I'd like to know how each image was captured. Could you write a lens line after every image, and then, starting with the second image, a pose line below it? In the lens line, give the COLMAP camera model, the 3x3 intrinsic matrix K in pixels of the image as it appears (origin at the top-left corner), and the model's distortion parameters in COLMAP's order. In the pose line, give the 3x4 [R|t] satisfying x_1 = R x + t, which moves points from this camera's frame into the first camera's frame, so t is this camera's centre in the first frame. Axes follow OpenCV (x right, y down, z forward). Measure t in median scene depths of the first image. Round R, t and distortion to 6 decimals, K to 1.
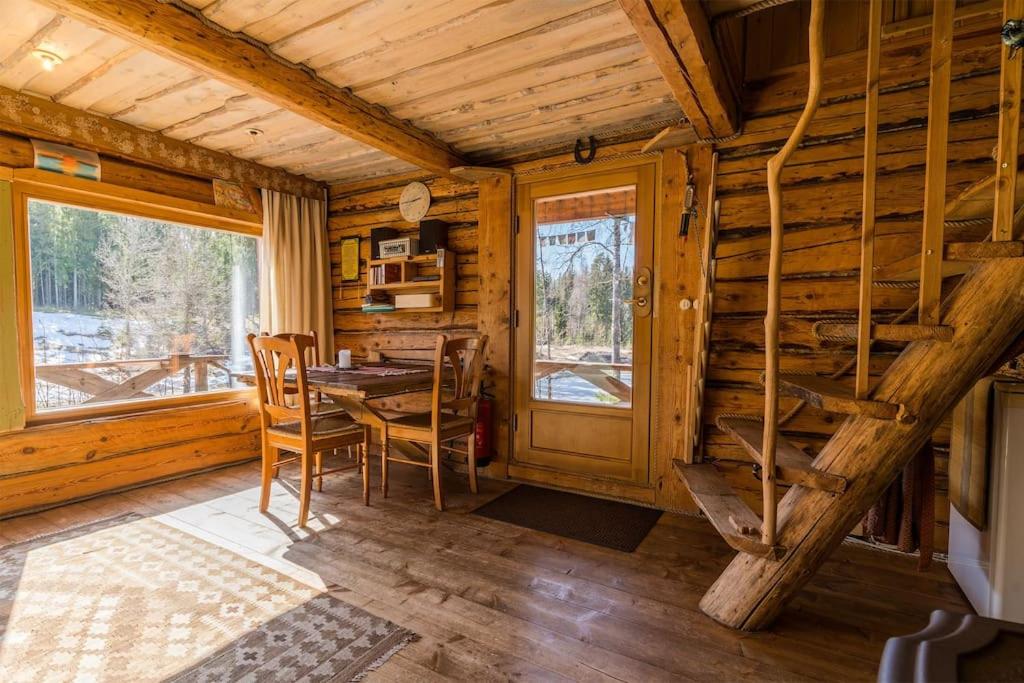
lens RADIAL K [[499.2, 0, 491.6], [0, 499.2, 352.1], [0, 0, 1]] dist [0.002892, 0.000339]
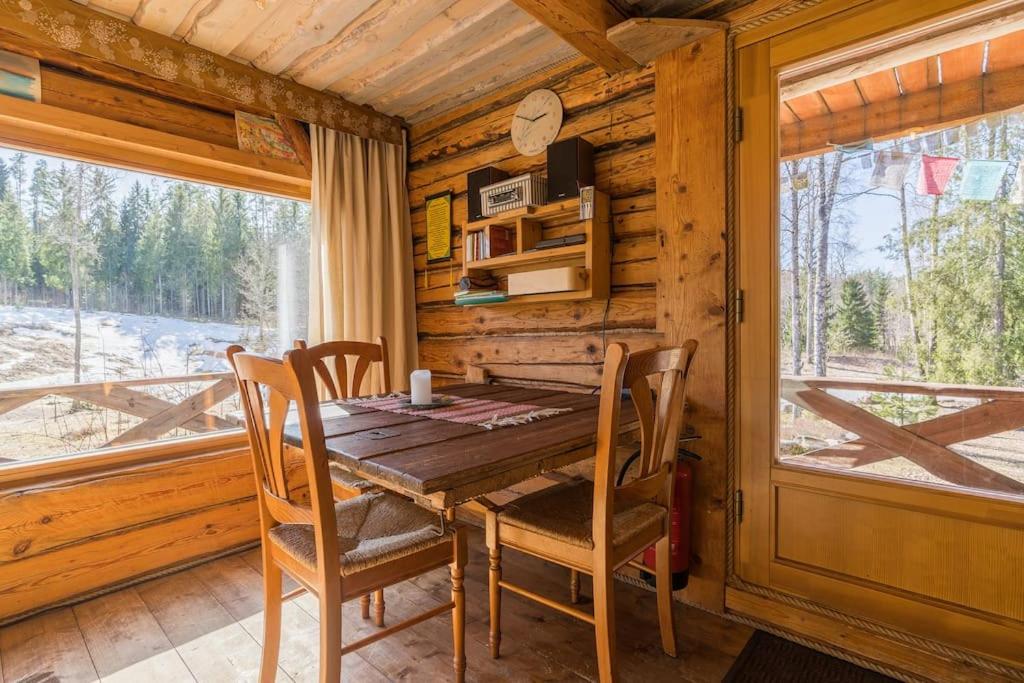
lens RADIAL K [[499.2, 0, 511.2], [0, 499.2, 342.2], [0, 0, 1]] dist [0.002892, 0.000339]
pose [[0.985924, -0.016387, -0.166392, -0.092838], [0.012867, 0.999670, -0.022214, -0.020062], [0.166701, 0.019761, 0.985809, 0.424550]]
